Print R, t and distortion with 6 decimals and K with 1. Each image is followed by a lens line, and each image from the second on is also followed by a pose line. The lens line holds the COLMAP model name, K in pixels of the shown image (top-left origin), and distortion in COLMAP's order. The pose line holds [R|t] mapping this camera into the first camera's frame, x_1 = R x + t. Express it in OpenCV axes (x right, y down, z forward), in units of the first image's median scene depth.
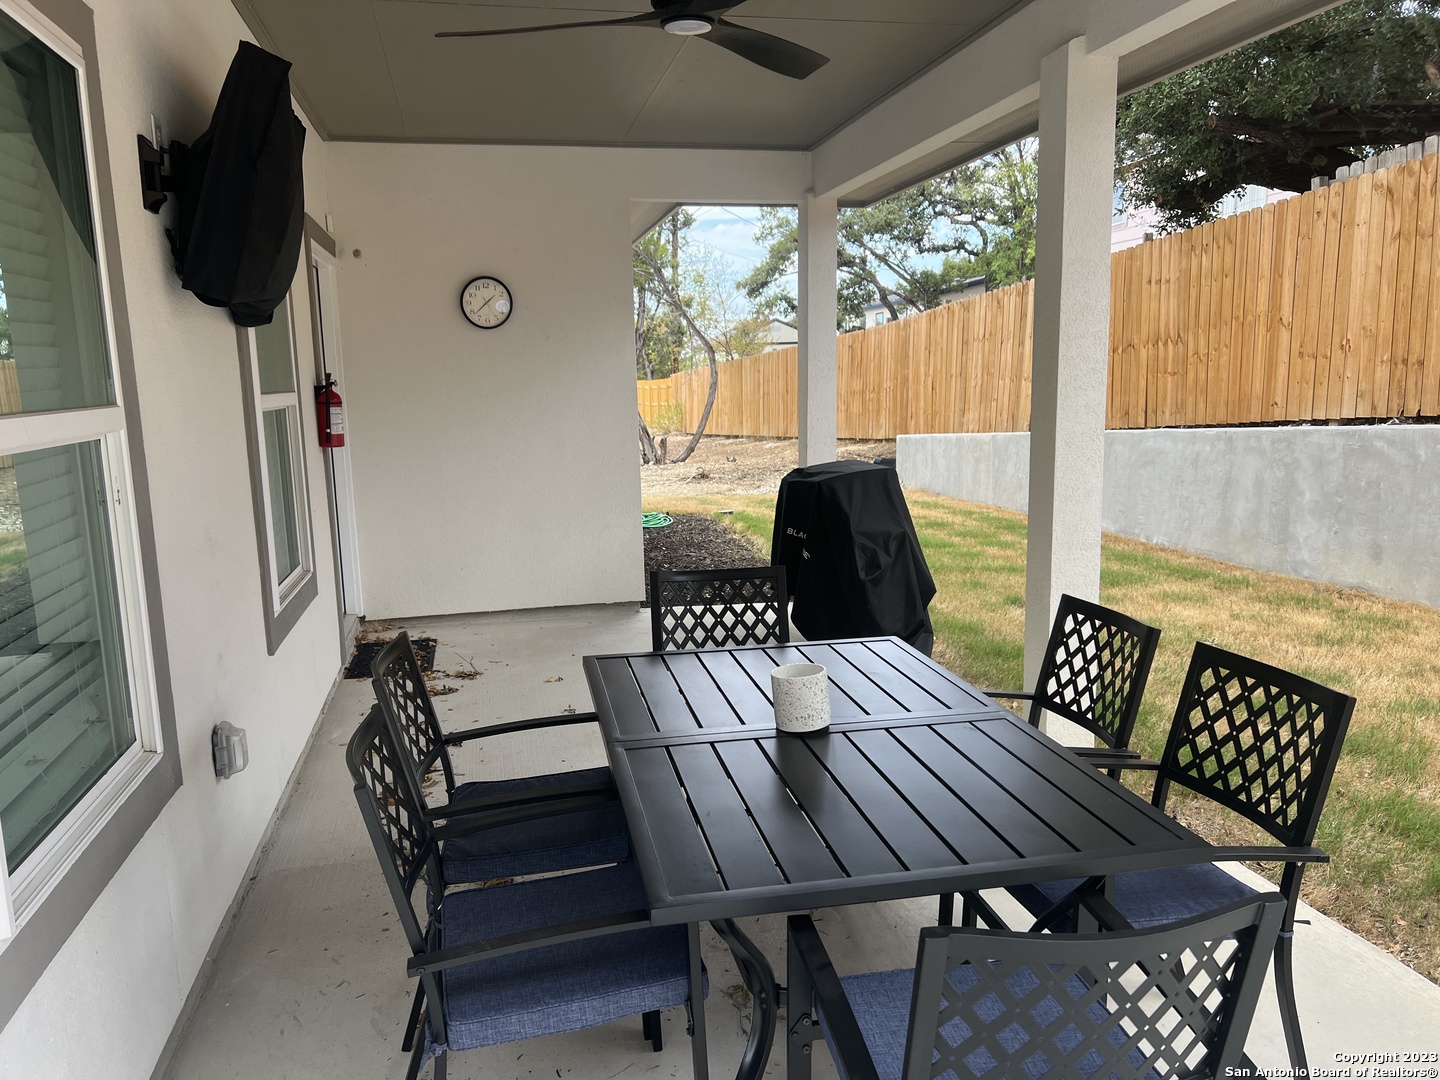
lens RADIAL K [[1090.0, 0, 717.5], [0, 1090.0, 544.9], [0, 0, 1]] dist [0.052875, -0.058621]
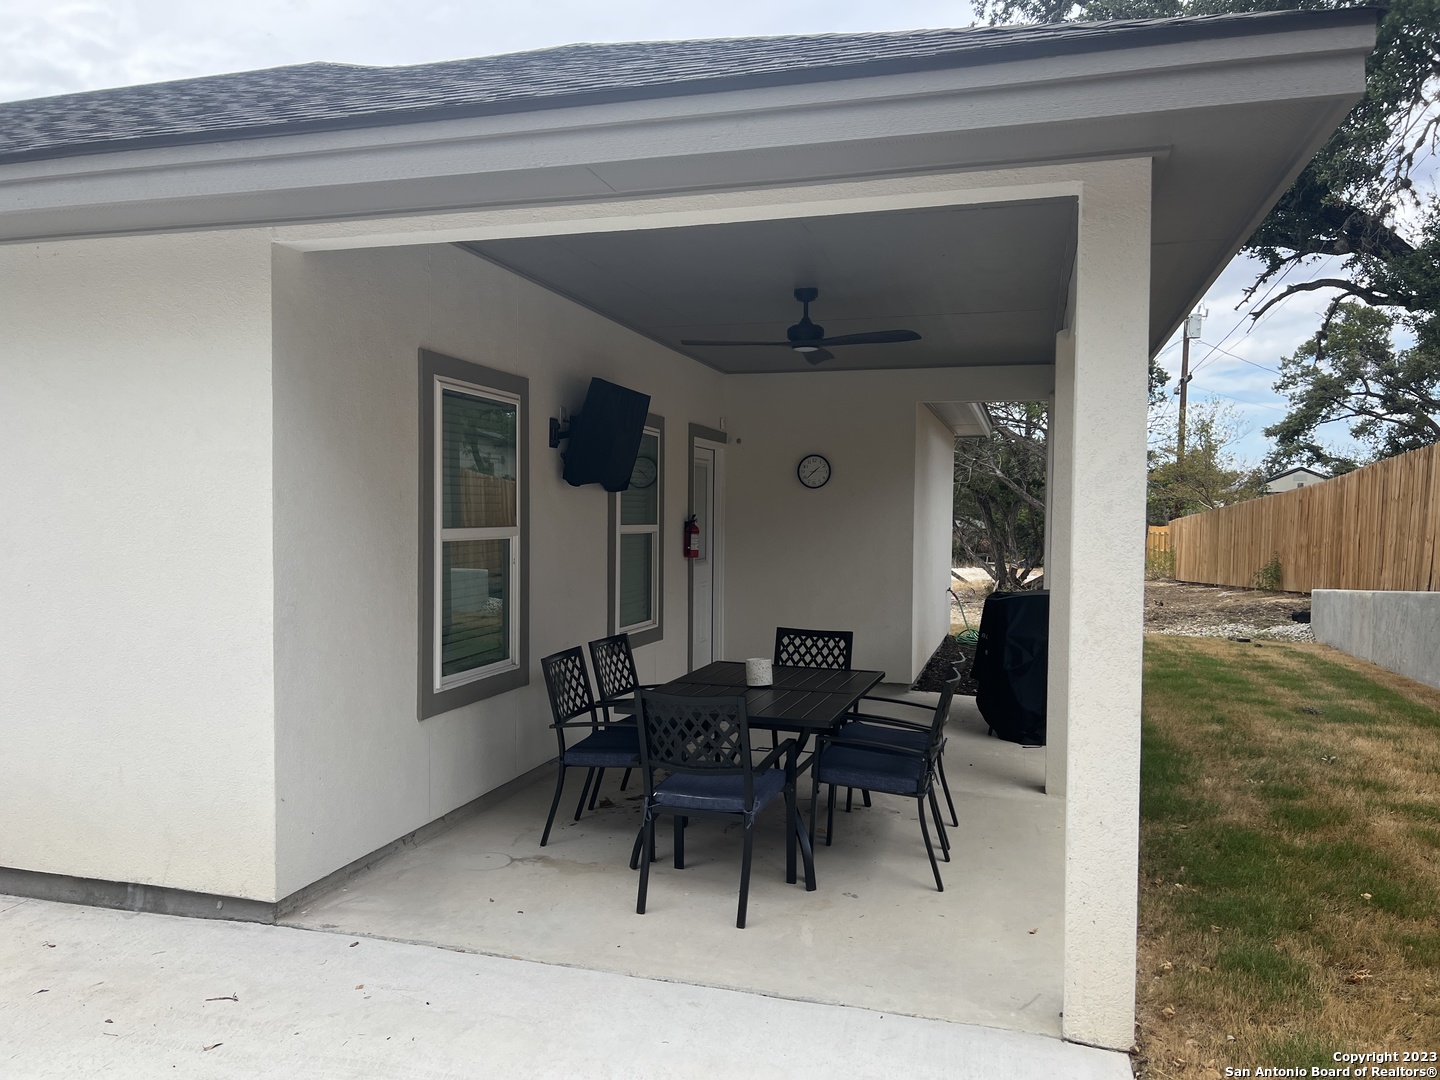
lens RADIAL K [[1090.0, 0, 723.4], [0, 1090.0, 546.4], [0, 0, 1]] dist [0.052875, -0.058621]
pose [[0.879496, 0.048740, -0.473403, 0.178350], [-0.107024, 0.989518, -0.096954, 0.019136], [0.463715, 0.135936, 0.875494, -0.165913]]
